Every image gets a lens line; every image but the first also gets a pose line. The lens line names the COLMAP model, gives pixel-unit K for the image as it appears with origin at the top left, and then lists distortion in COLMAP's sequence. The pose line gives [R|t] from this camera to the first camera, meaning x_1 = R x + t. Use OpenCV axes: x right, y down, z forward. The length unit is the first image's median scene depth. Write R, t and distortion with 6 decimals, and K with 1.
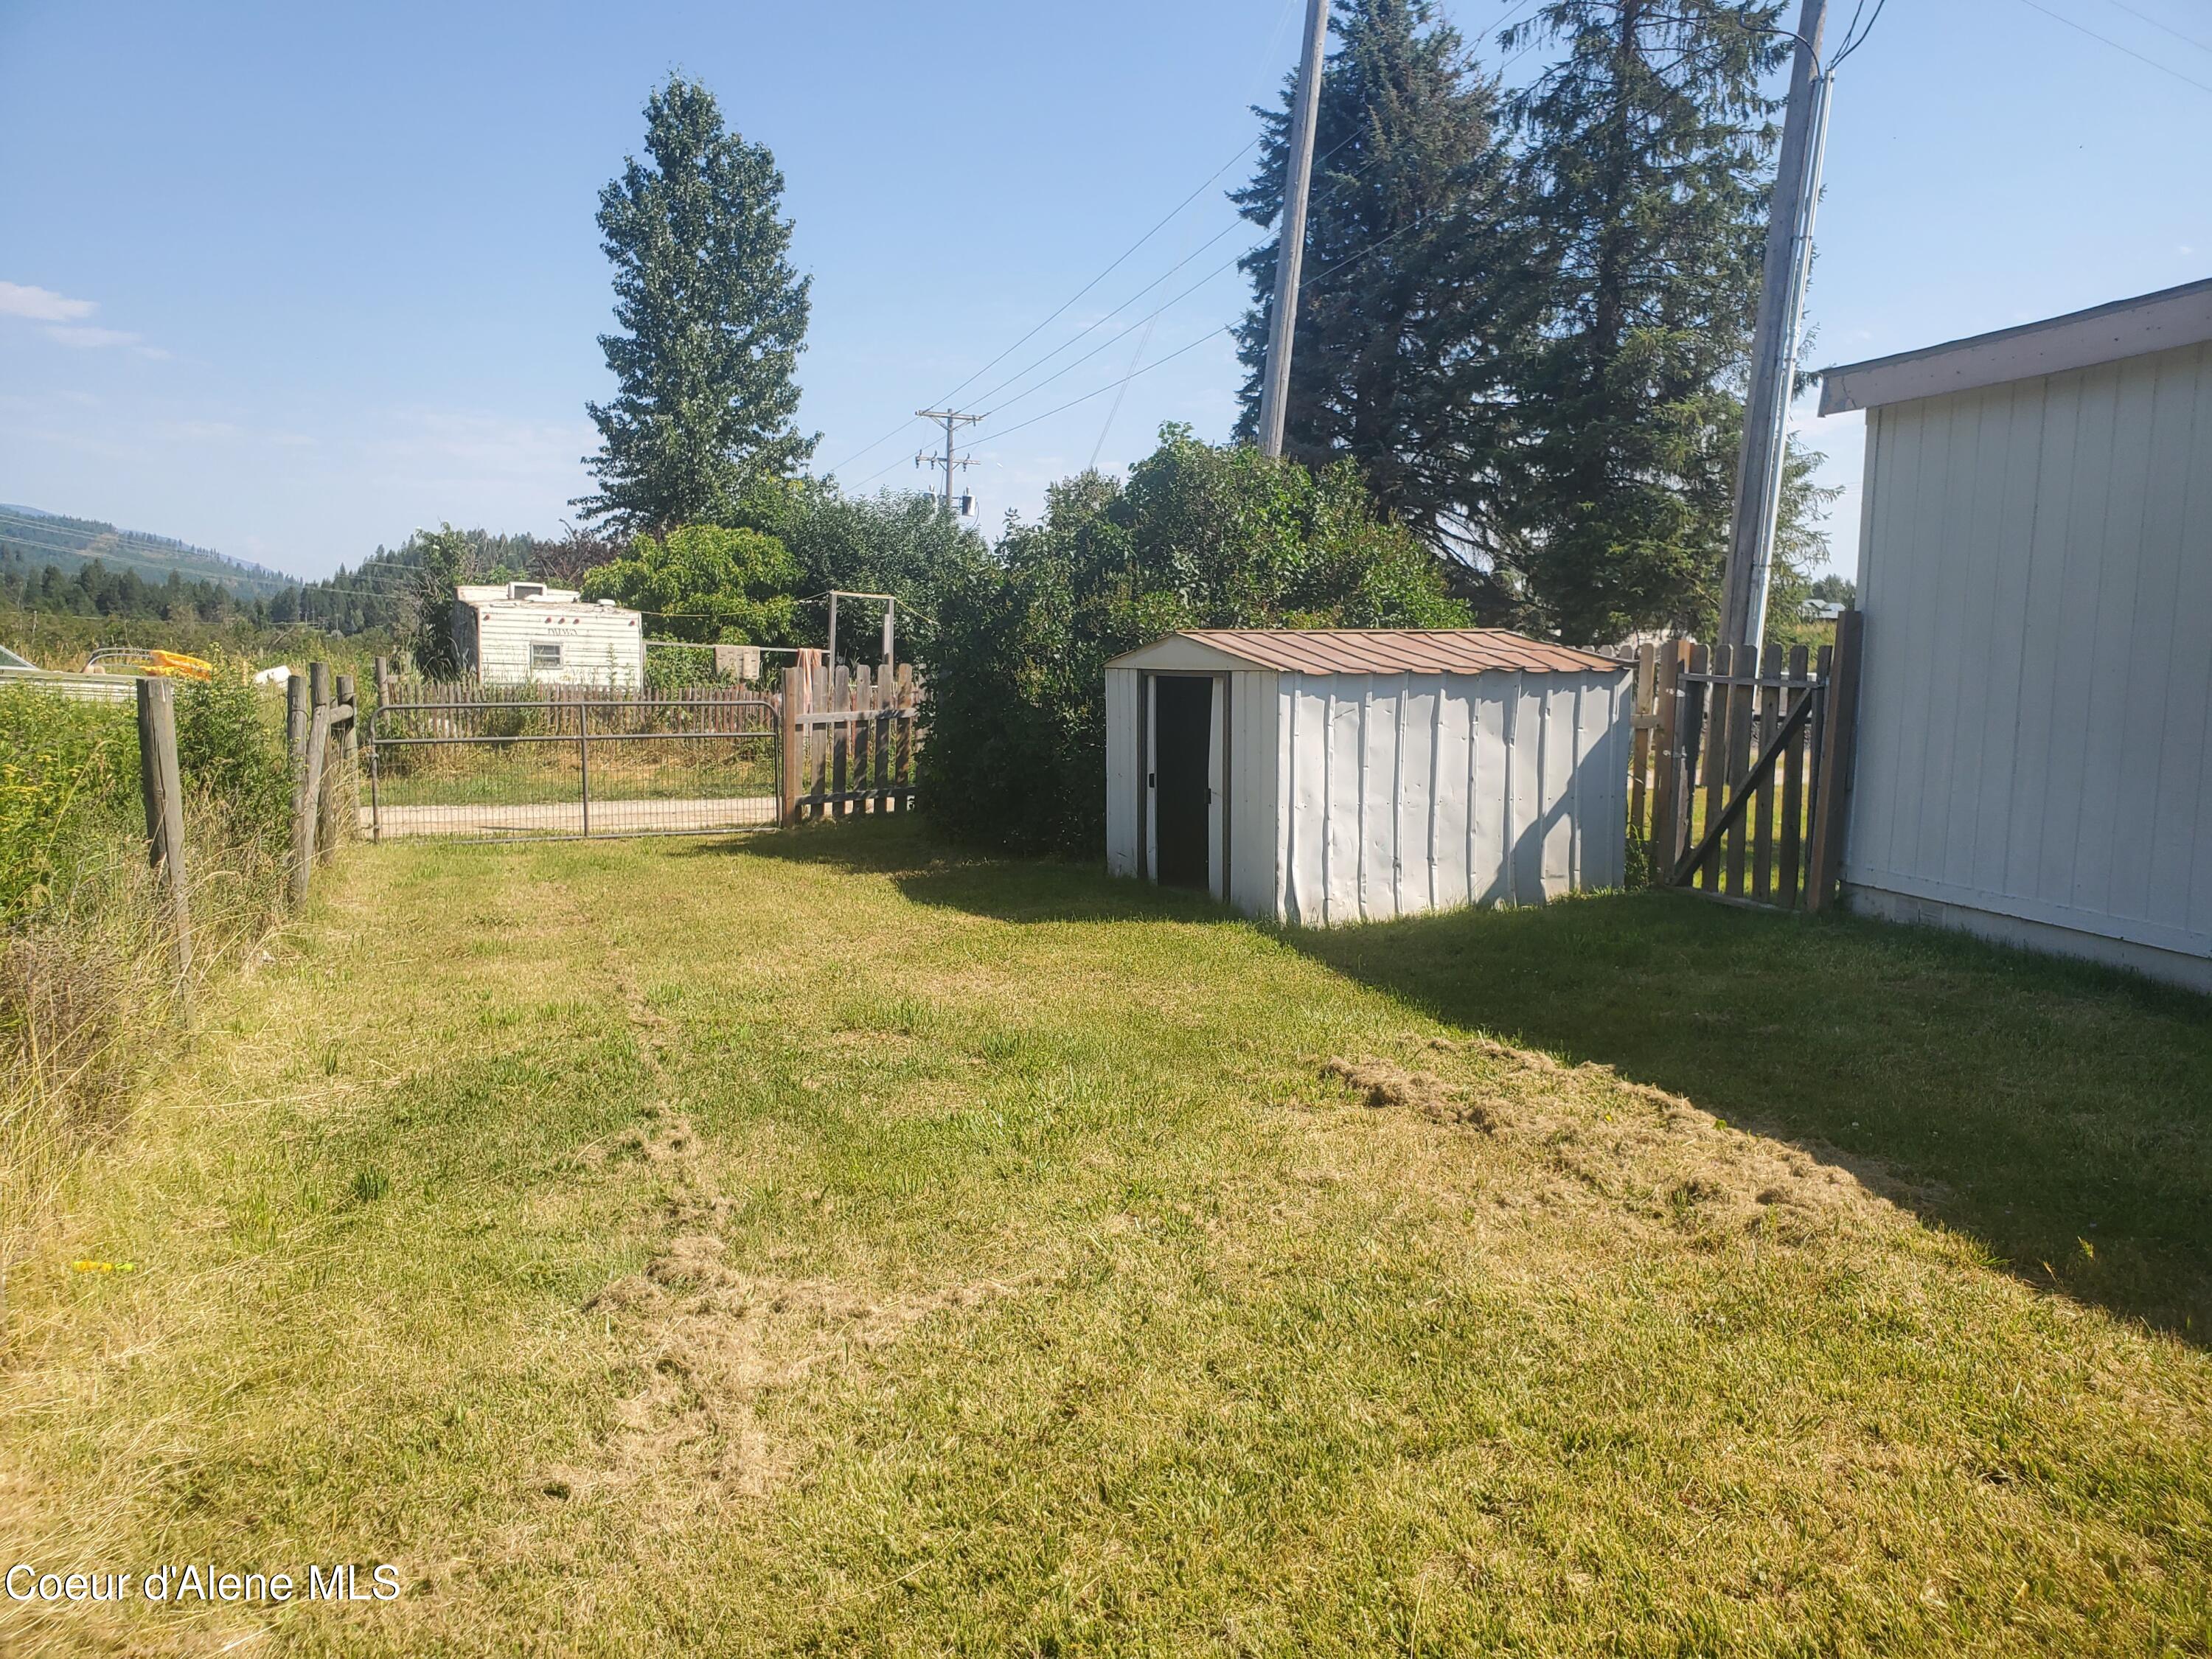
lens RADIAL K [[1704.8, 0, 1077.6], [0, 1704.8, 784.8], [0, 0, 1]] dist [0.033018, -0.017509]
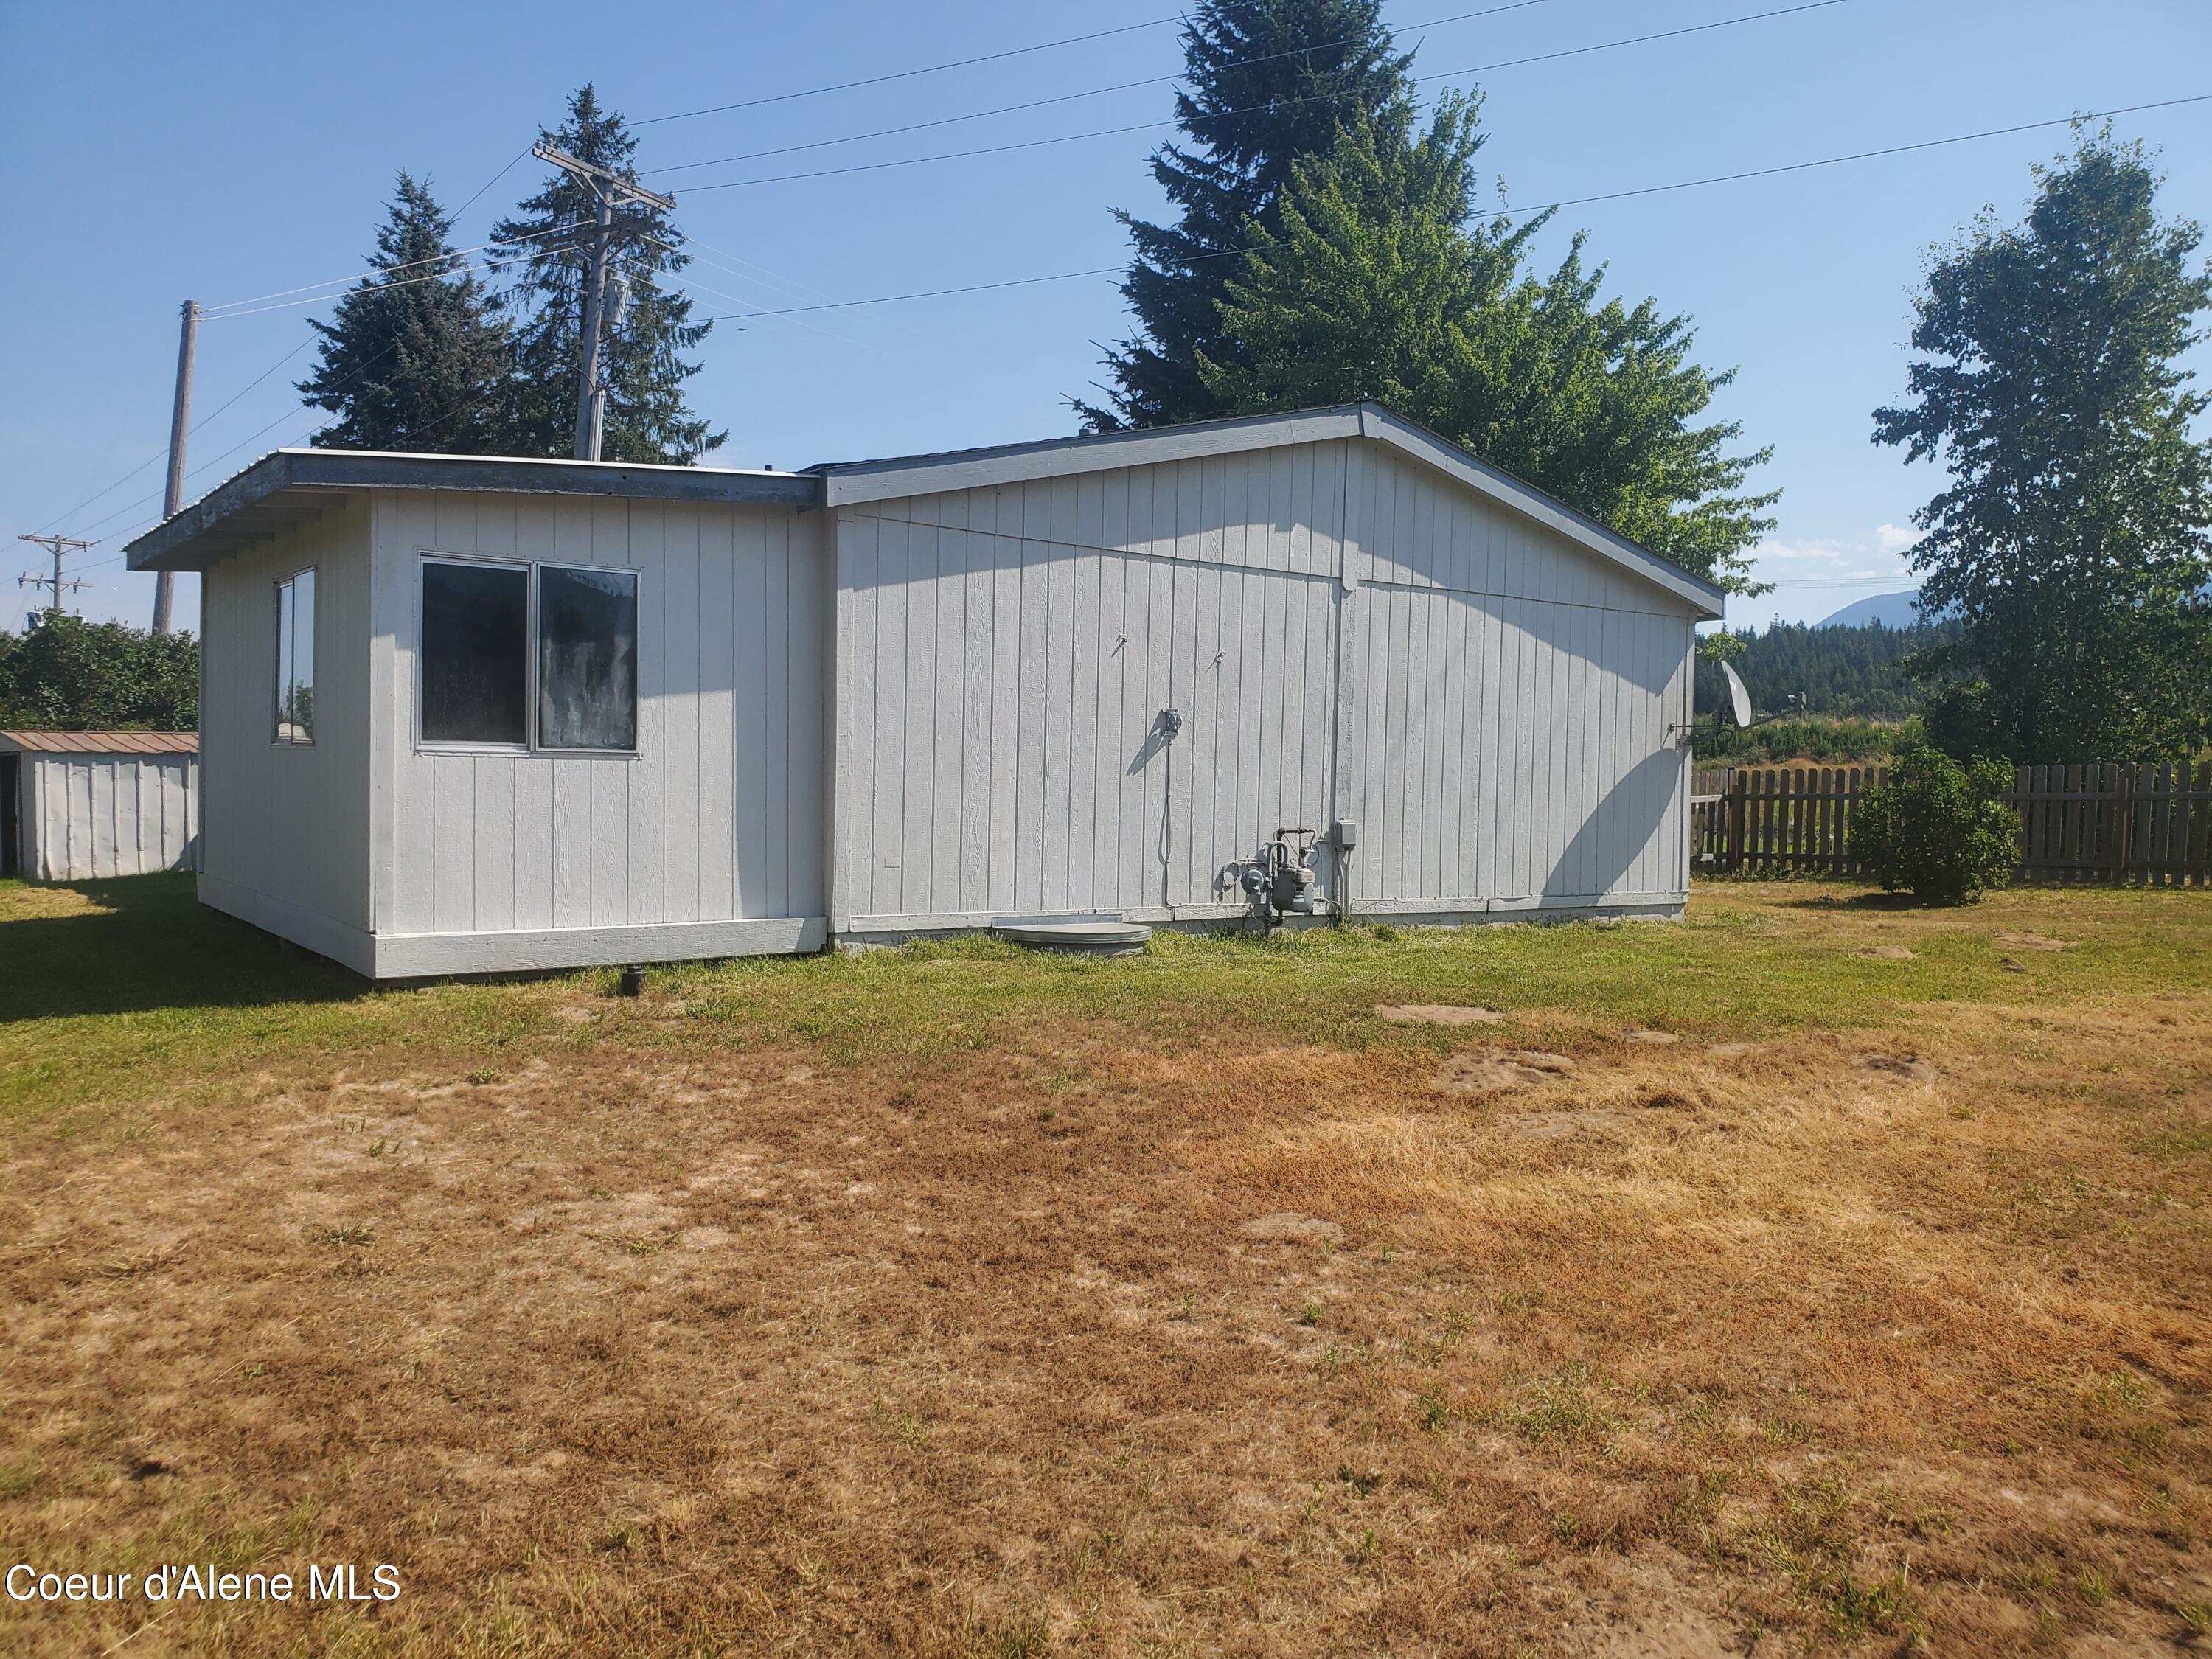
lens RADIAL K [[1704.8, 0, 1078.3], [0, 1704.8, 813.7], [0, 0, 1]] dist [0.033018, -0.017509]
pose [[0.915592, -0.012105, 0.401926, 0.307215], [0.033438, 0.998377, -0.046104, 0.100787], [-0.400715, 0.055652, 0.914511, -0.949155]]
